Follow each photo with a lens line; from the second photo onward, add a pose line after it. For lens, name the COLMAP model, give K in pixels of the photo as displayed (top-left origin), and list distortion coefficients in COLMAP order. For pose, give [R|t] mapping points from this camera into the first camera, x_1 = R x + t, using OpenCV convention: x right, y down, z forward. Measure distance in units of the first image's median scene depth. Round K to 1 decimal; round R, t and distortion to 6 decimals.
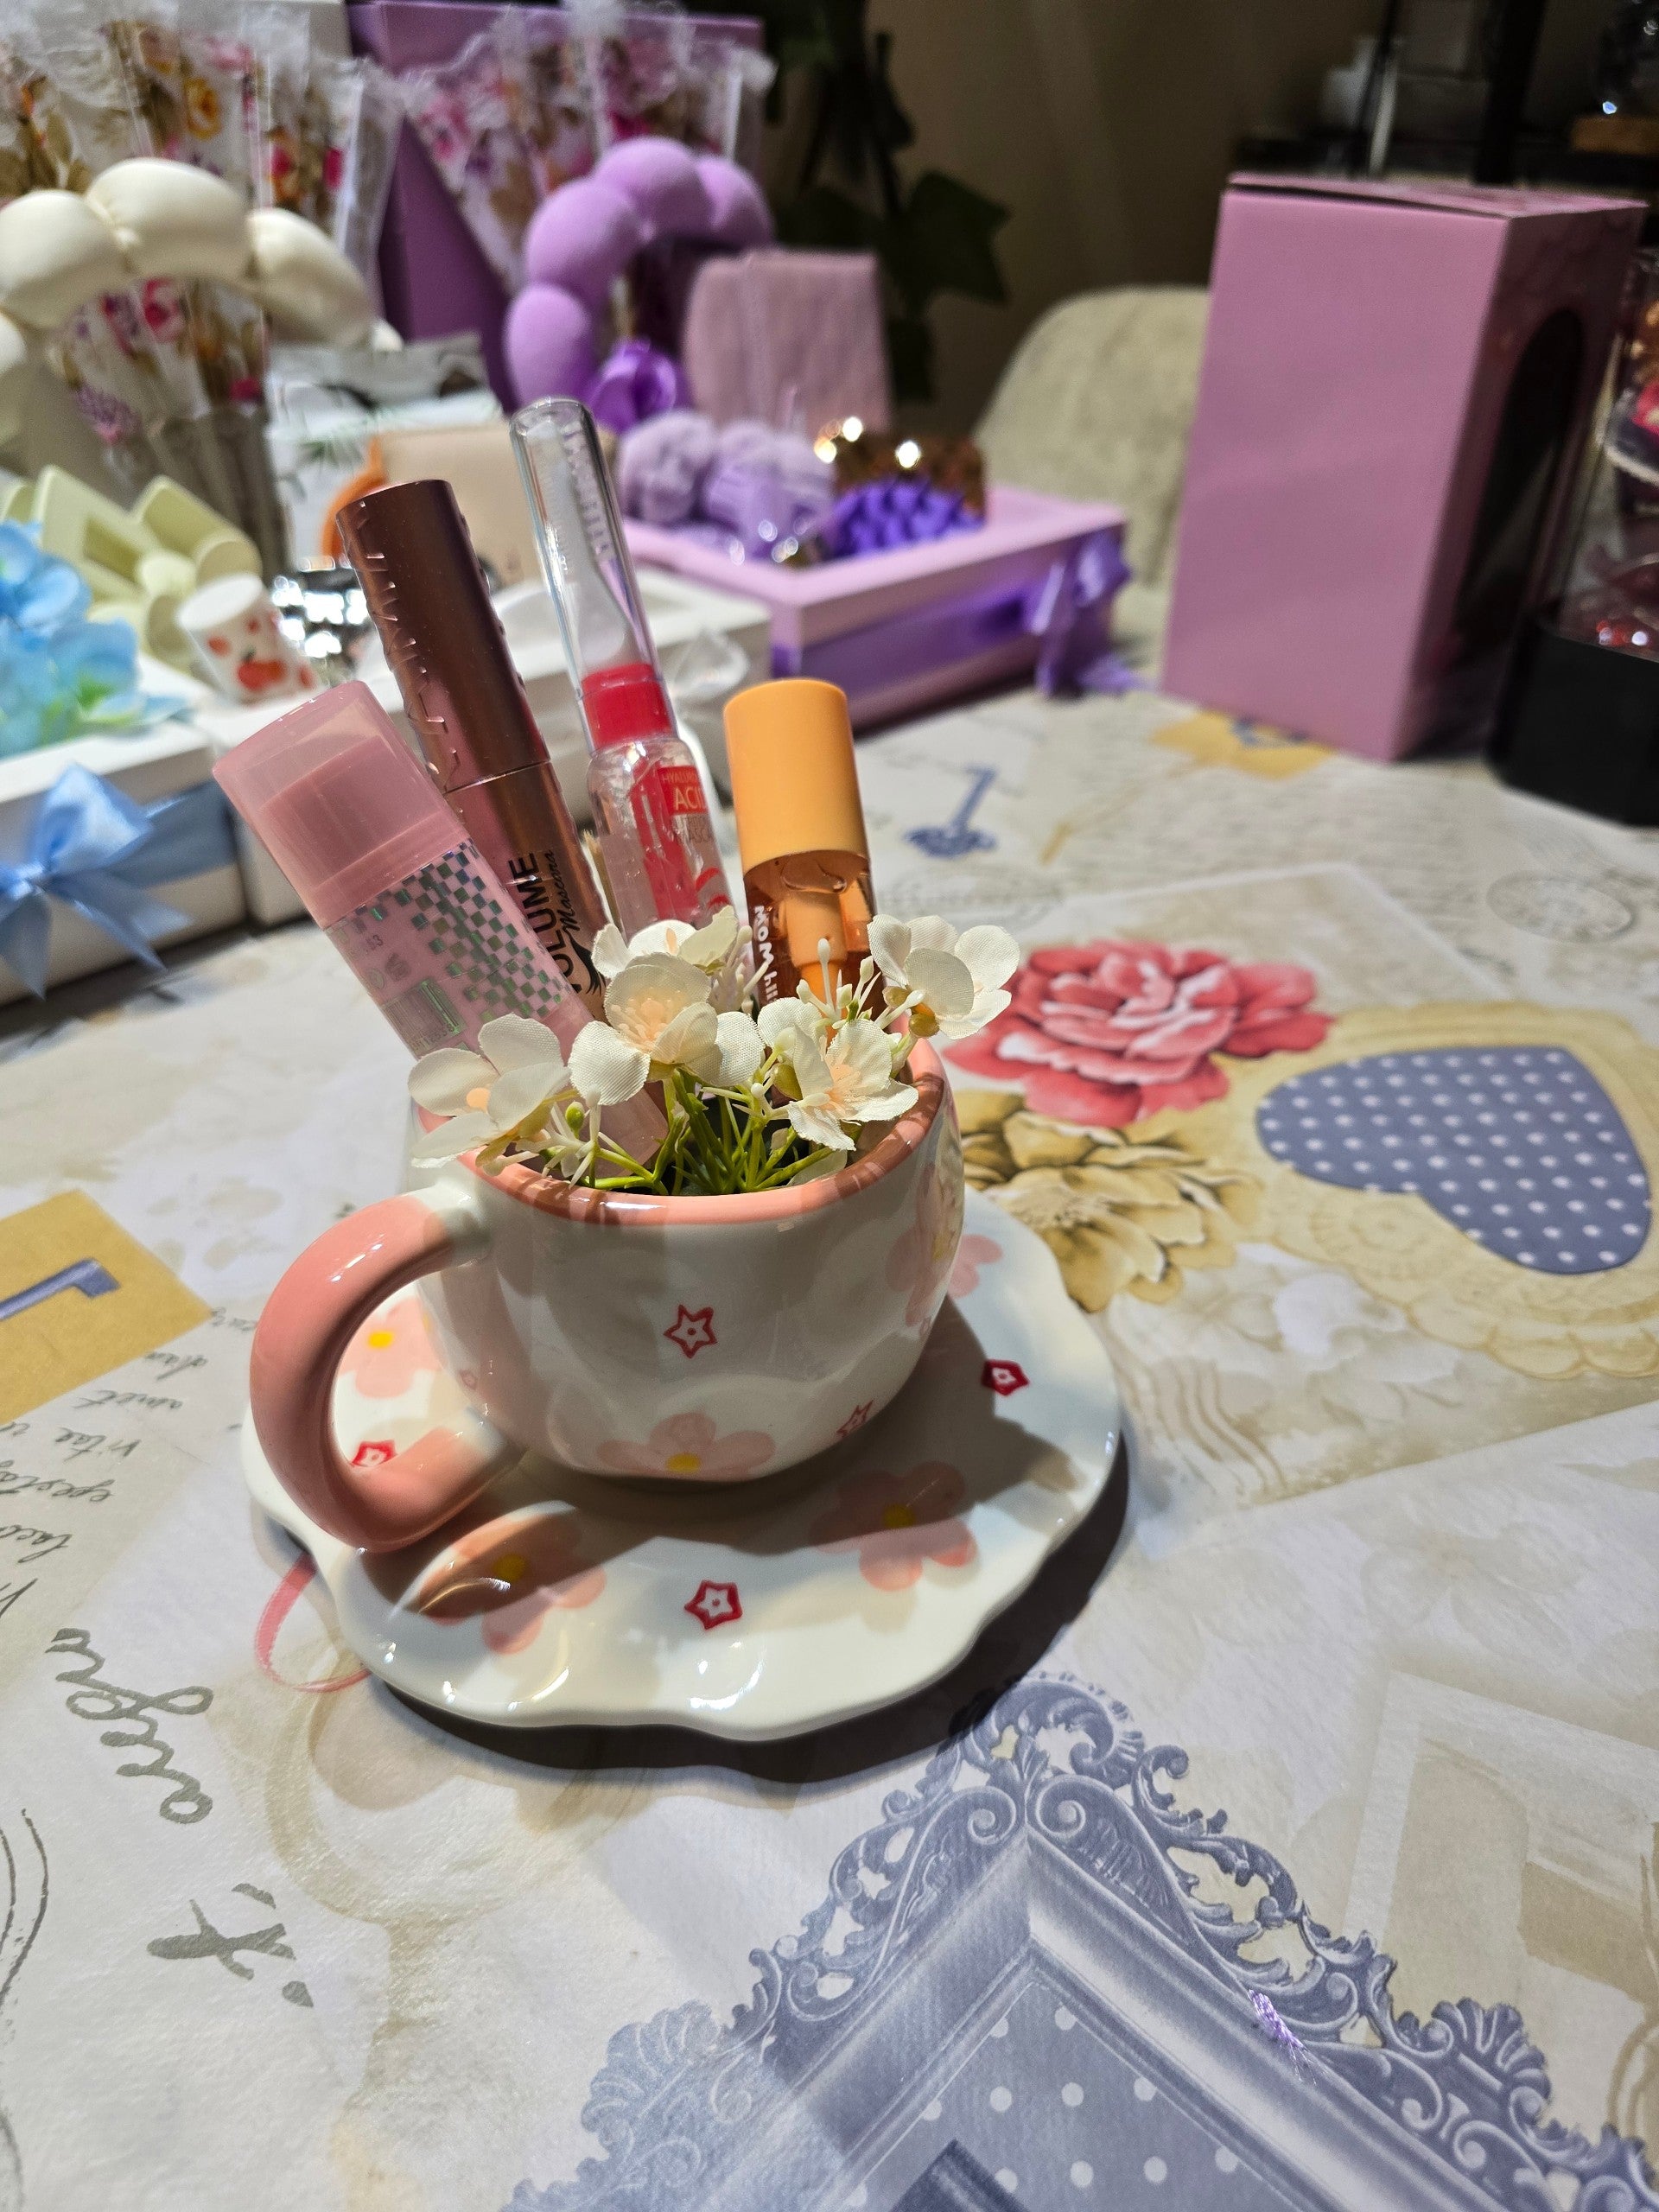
lens RADIAL K [[1487.6, 0, 797.0], [0, 1487.6, 1115.0], [0, 0, 1]] dist [-0.004082, -0.014763]
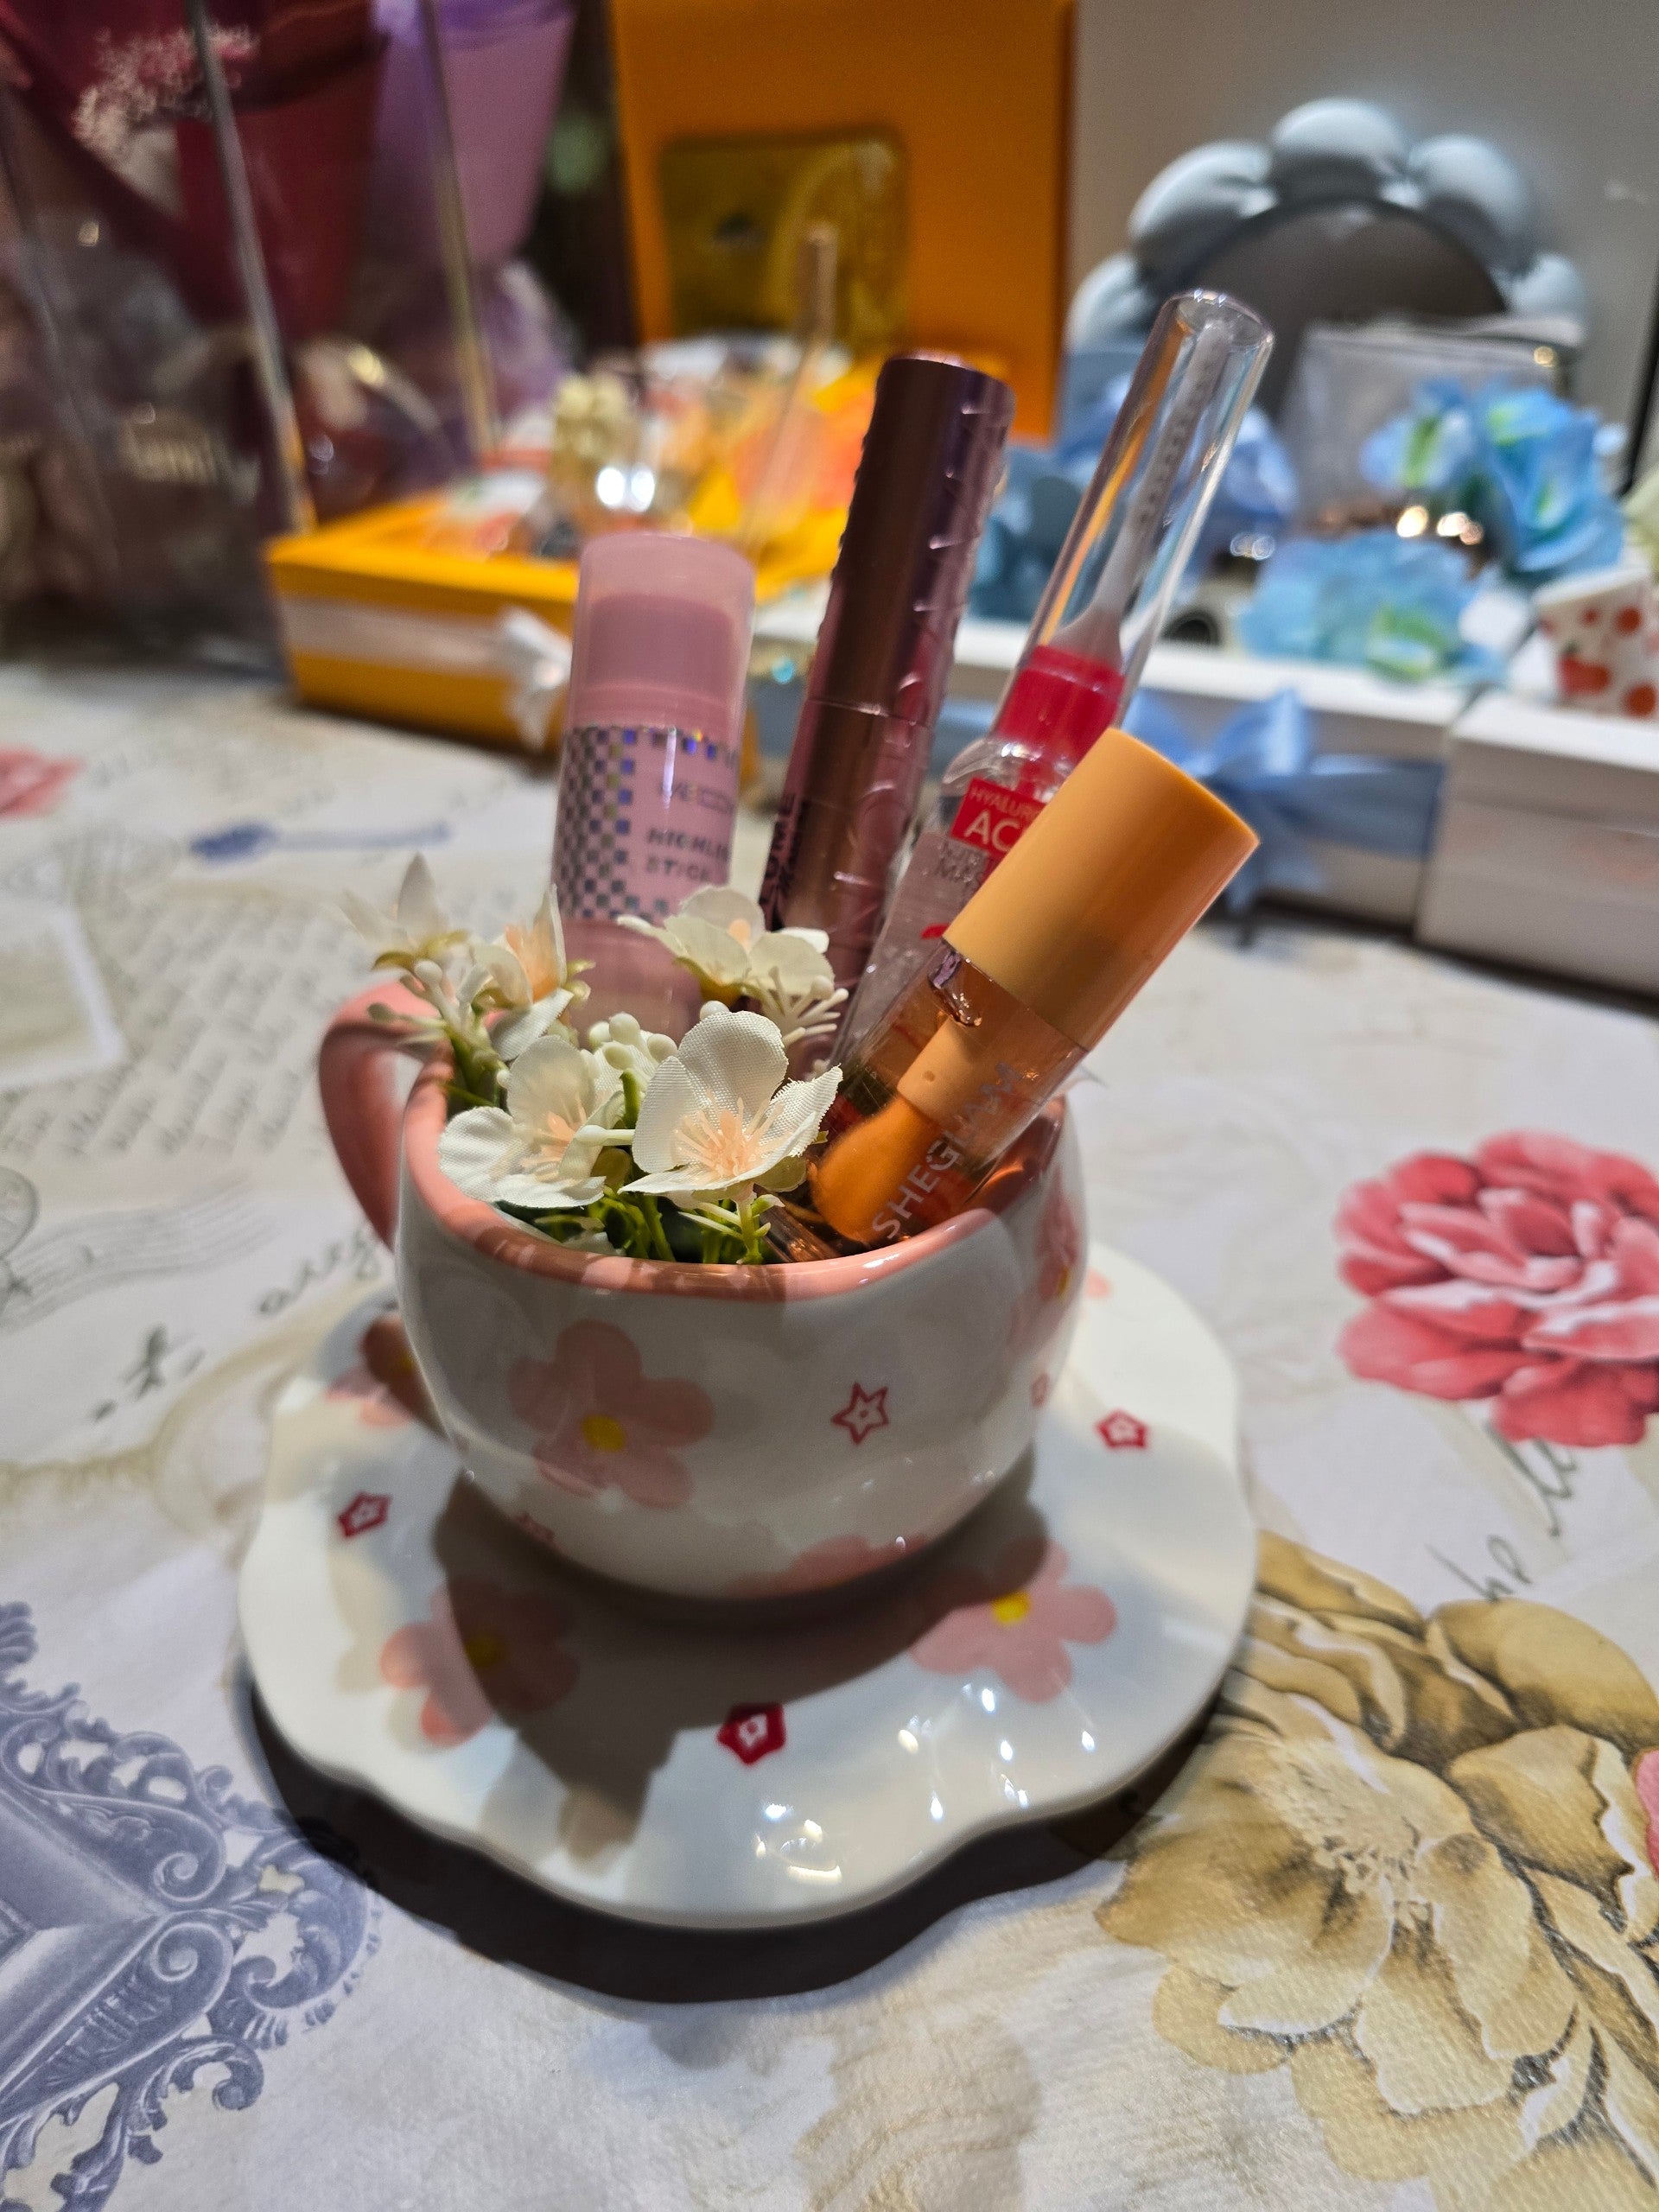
lens RADIAL K [[1511.0, 0, 823.7], [0, 1511.0, 1122.2], [0, 0, 1]] dist [-0.018655, -0.002239]
pose [[0.222999, 0.526849, -0.820184, 0.421256], [-0.510266, 0.779984, 0.362290, -0.233079], [0.830602, 0.337722, 0.442769, 0.456138]]
